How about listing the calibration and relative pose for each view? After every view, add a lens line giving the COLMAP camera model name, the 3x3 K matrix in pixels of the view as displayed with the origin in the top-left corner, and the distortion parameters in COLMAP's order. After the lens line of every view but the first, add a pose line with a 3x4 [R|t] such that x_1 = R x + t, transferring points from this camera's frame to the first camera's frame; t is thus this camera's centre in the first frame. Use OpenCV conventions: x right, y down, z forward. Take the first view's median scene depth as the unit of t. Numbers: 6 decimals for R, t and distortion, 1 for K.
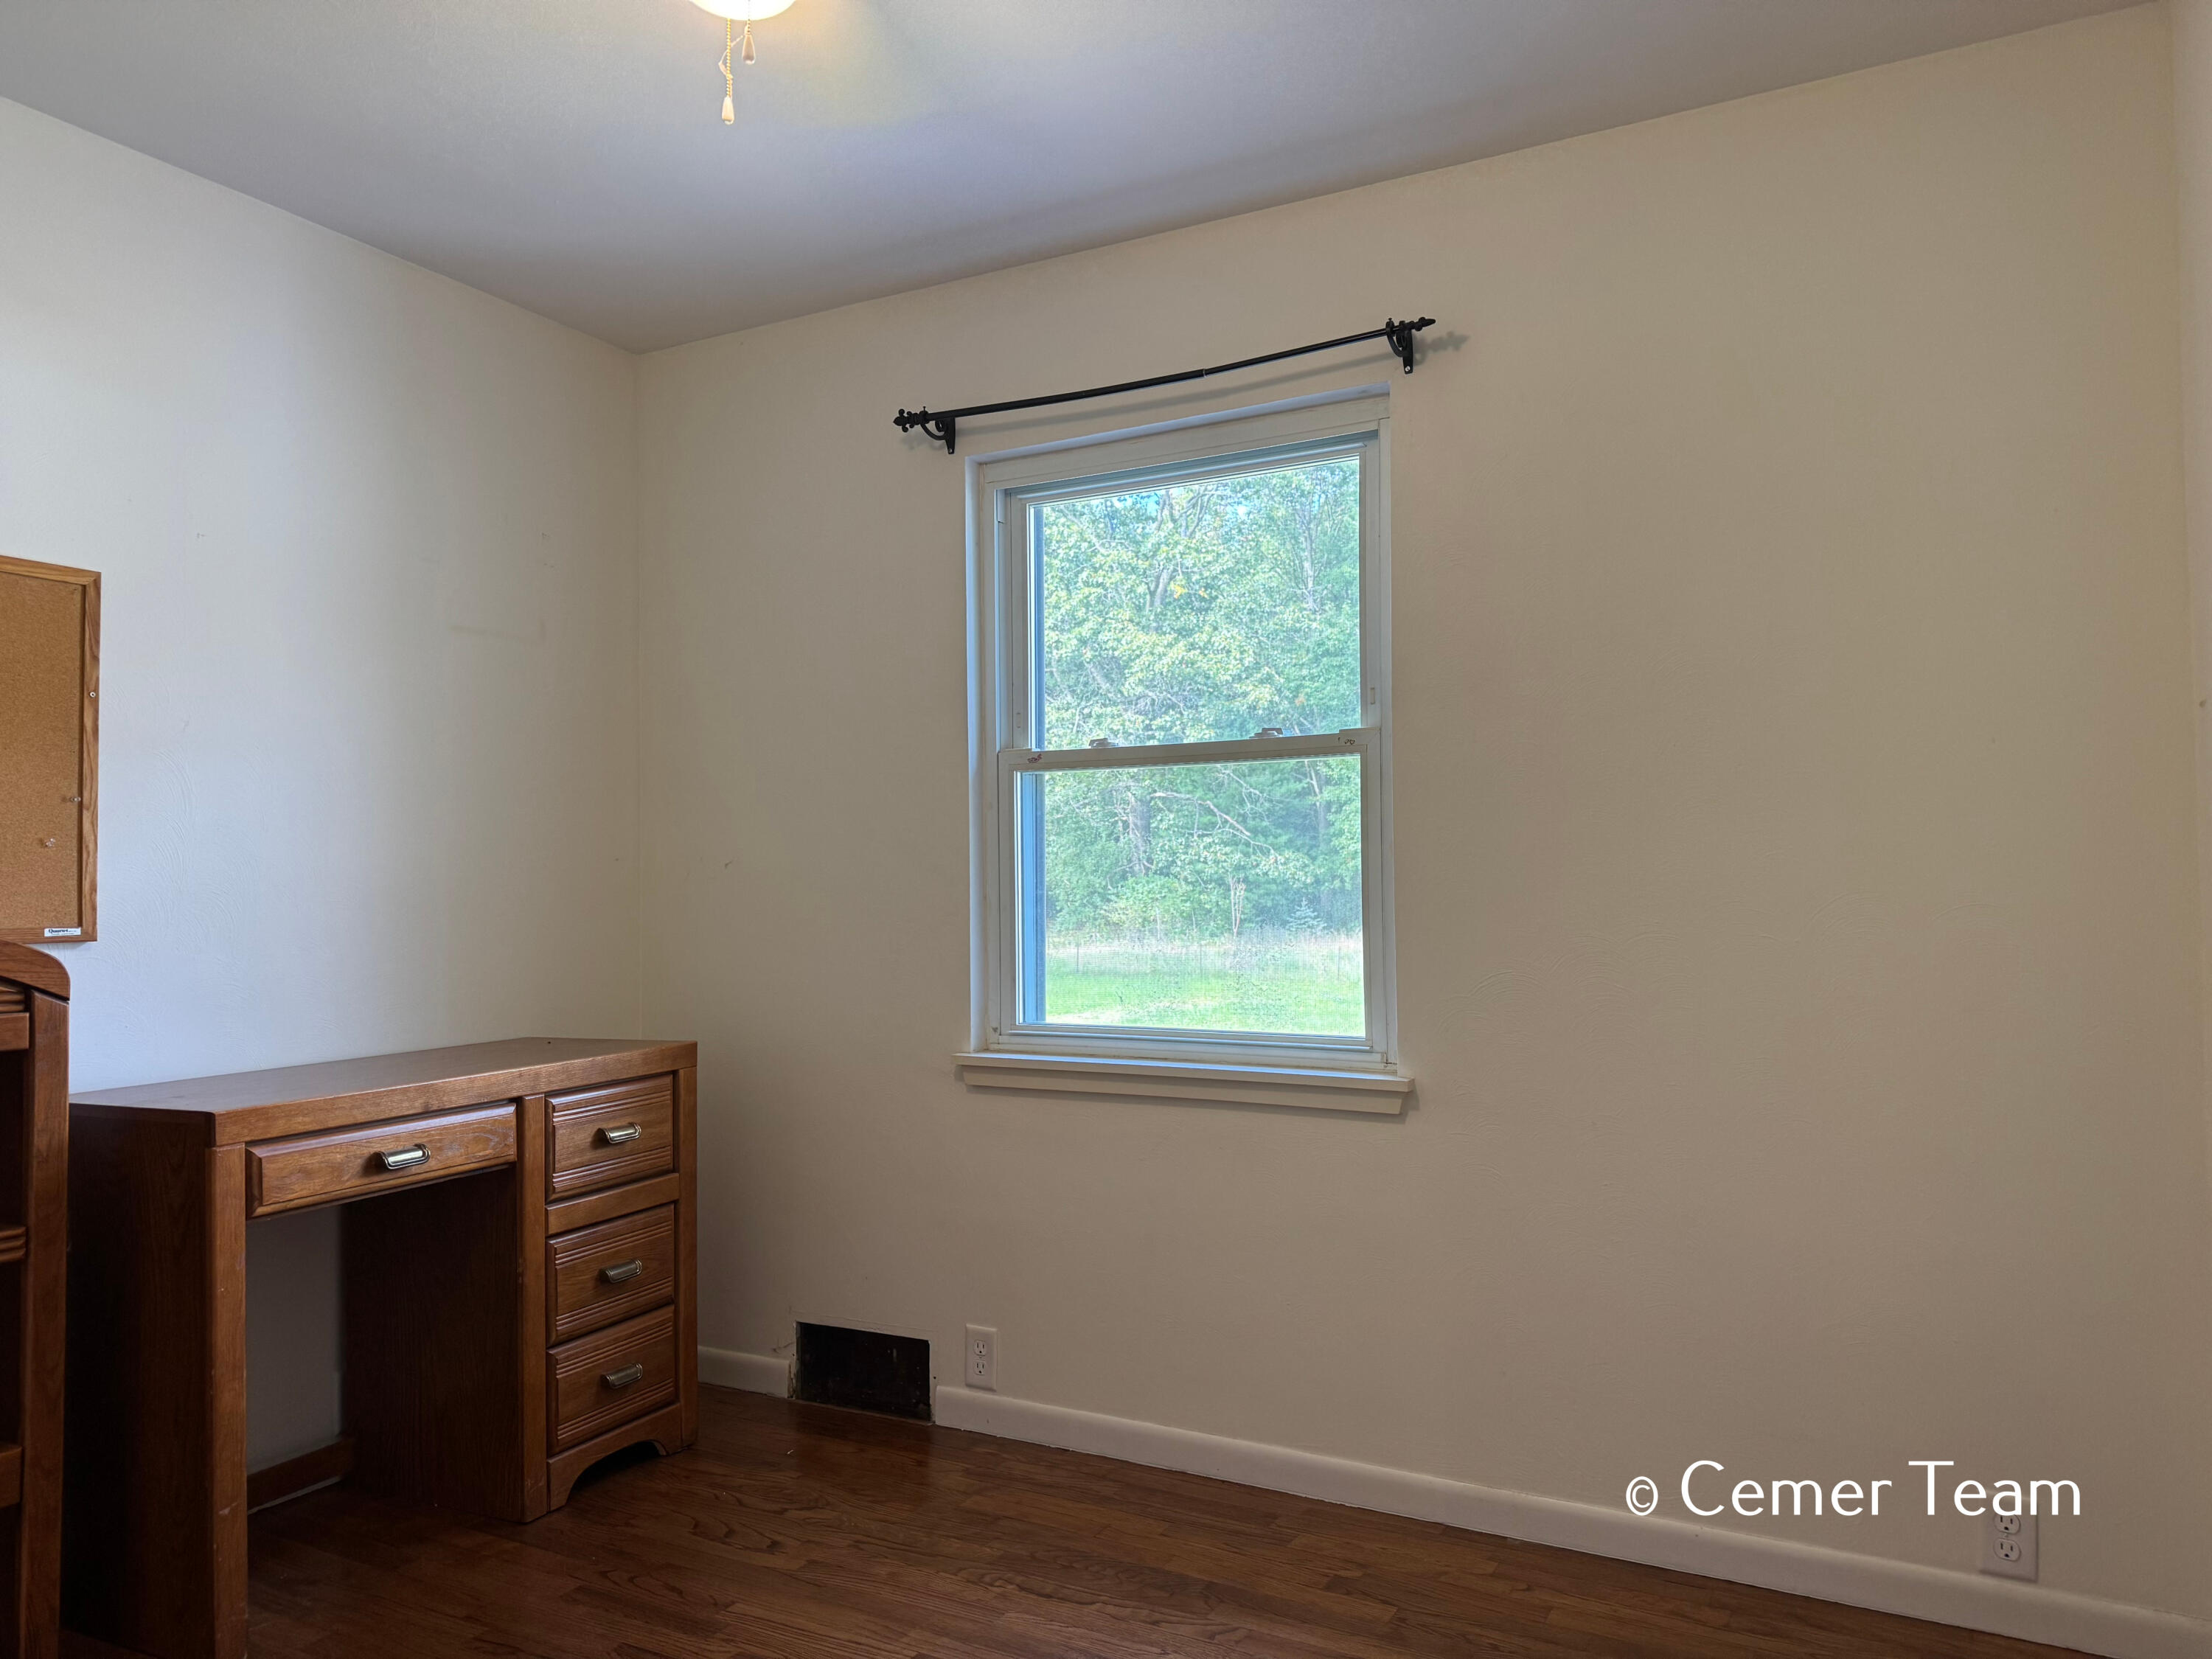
lens RADIAL K [[1580.8, 0, 1118.7], [0, 1580.8, 844.2], [0, 0, 1]] dist [0.030541, -0.005801]
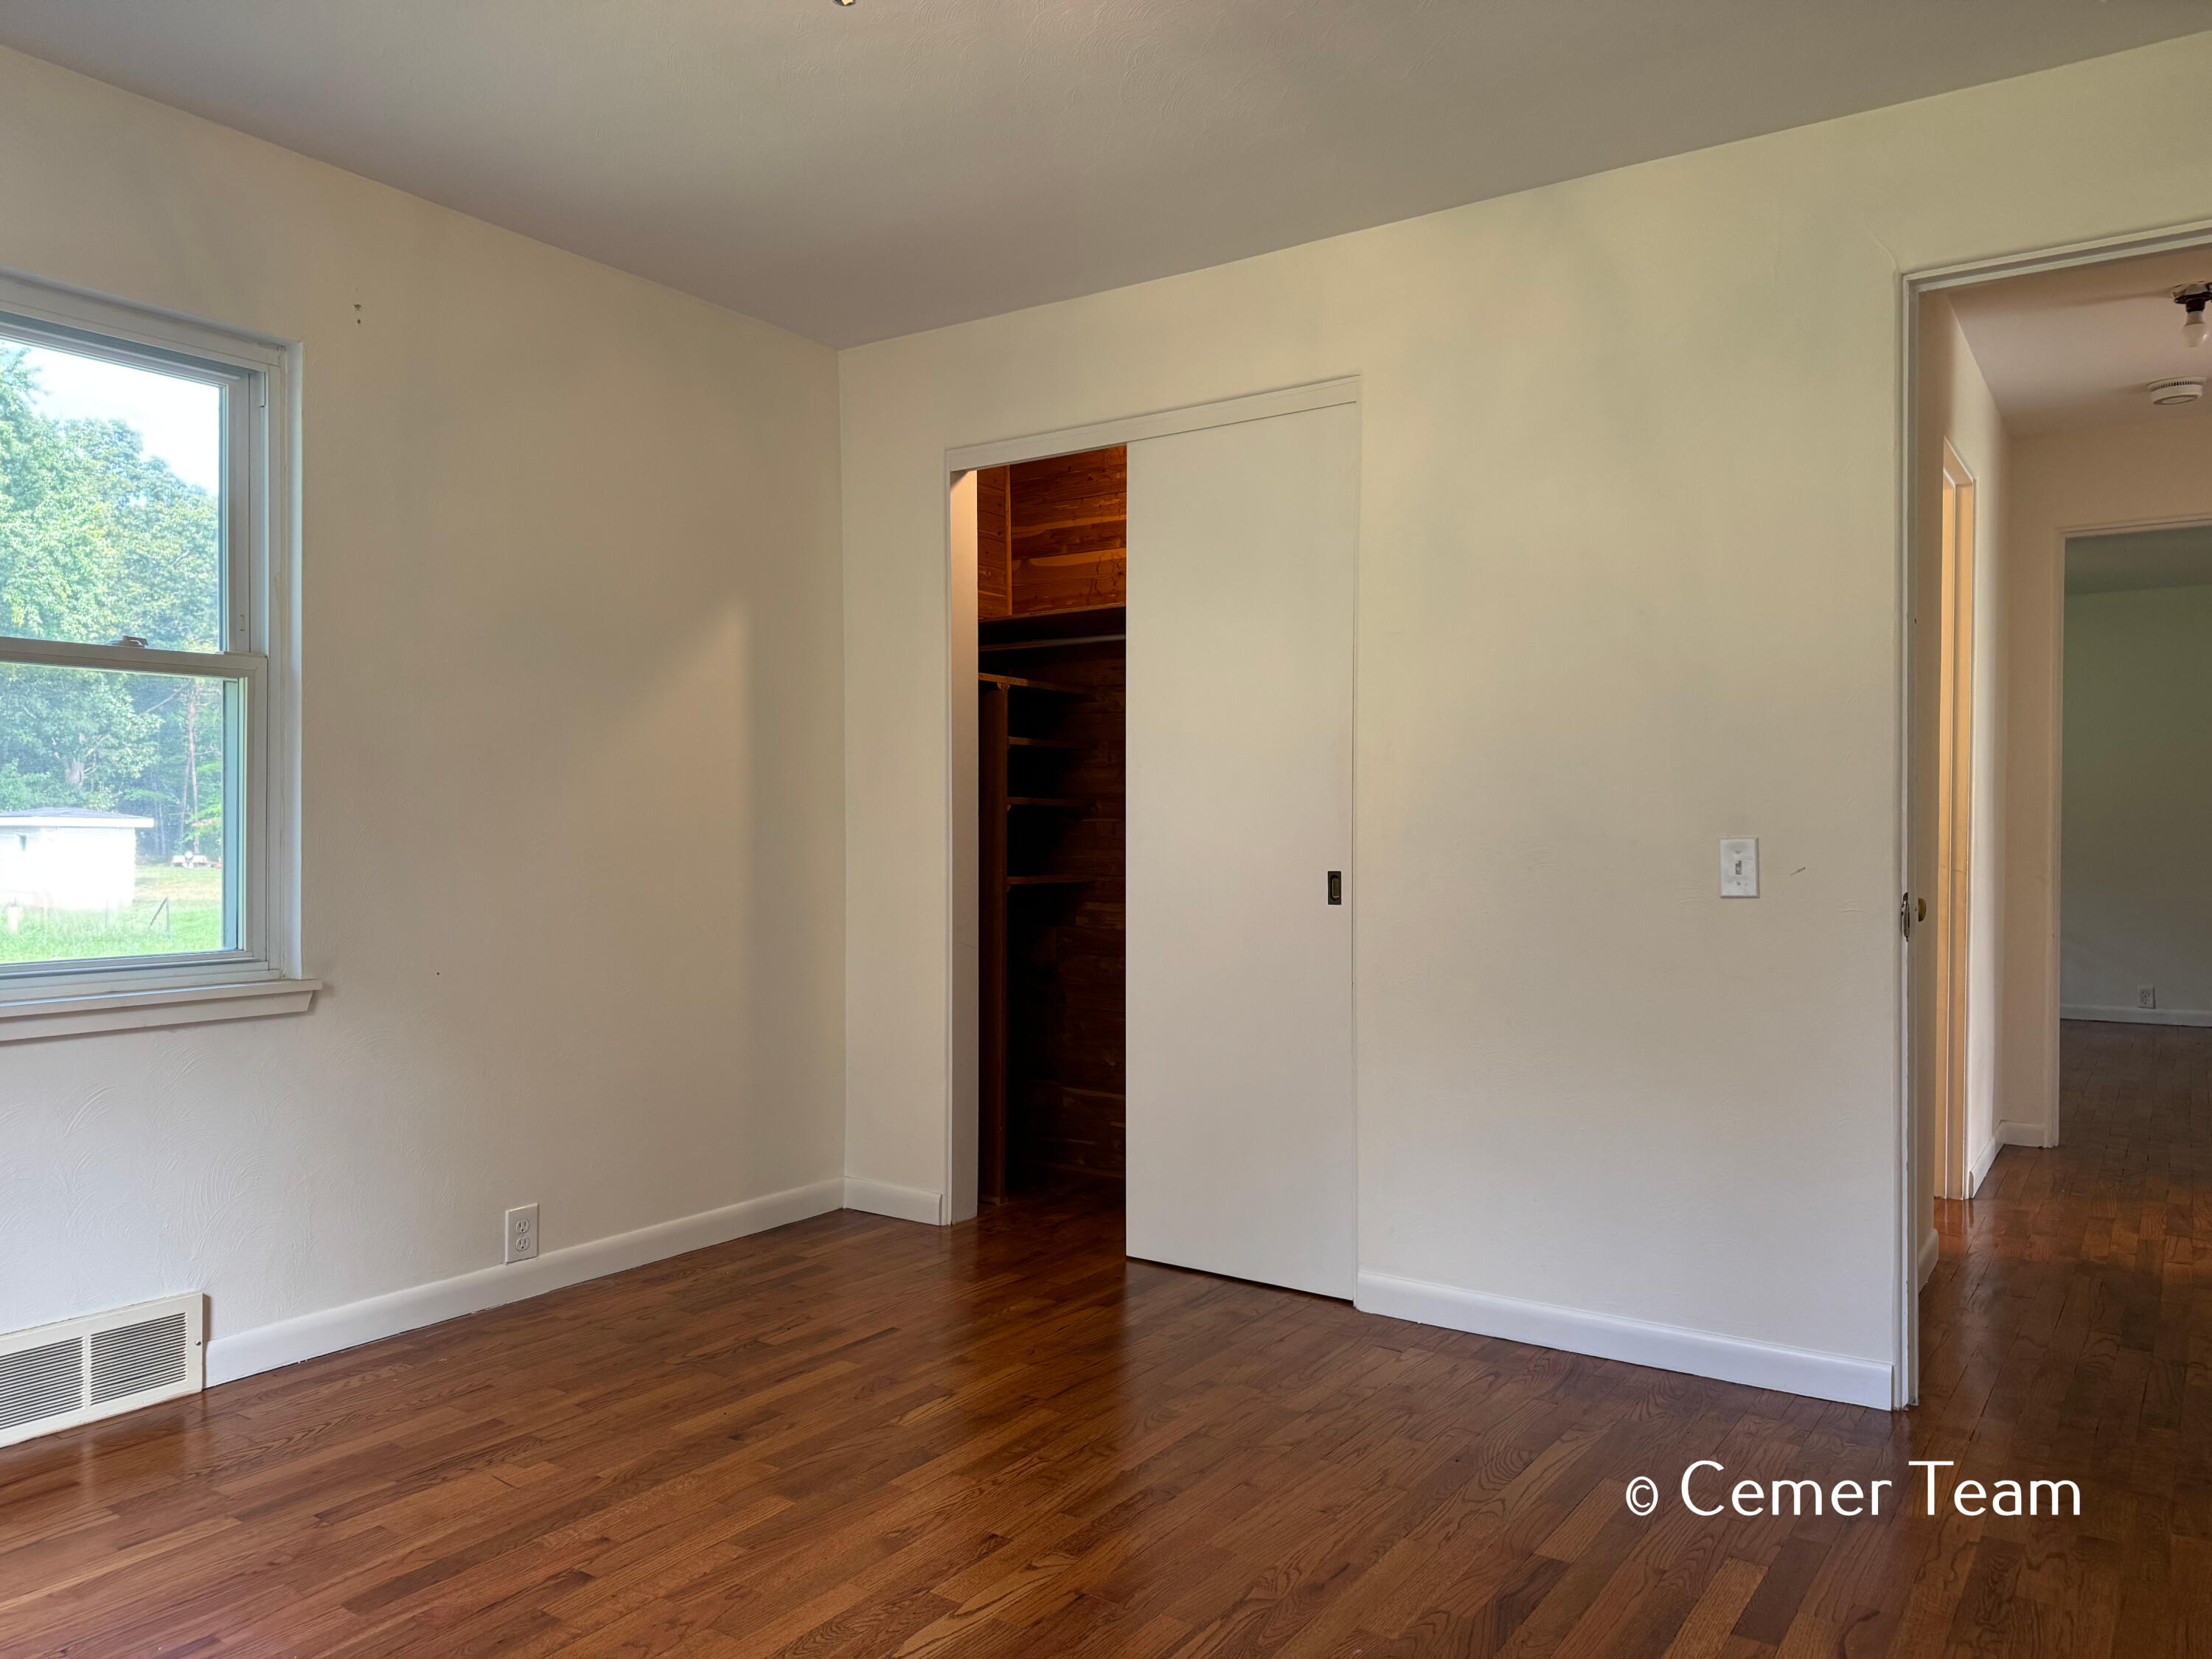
lens RADIAL K [[1580.8, 0, 1118.7], [0, 1580.8, 844.2], [0, 0, 1]] dist [0.030541, -0.005801]
pose [[0.094612, 0.001450, 0.995513, -0.838484], [-0.018870, 0.999822, 0.000337, 0.041152], [-0.995335, -0.018817, 0.094622, 0.320977]]
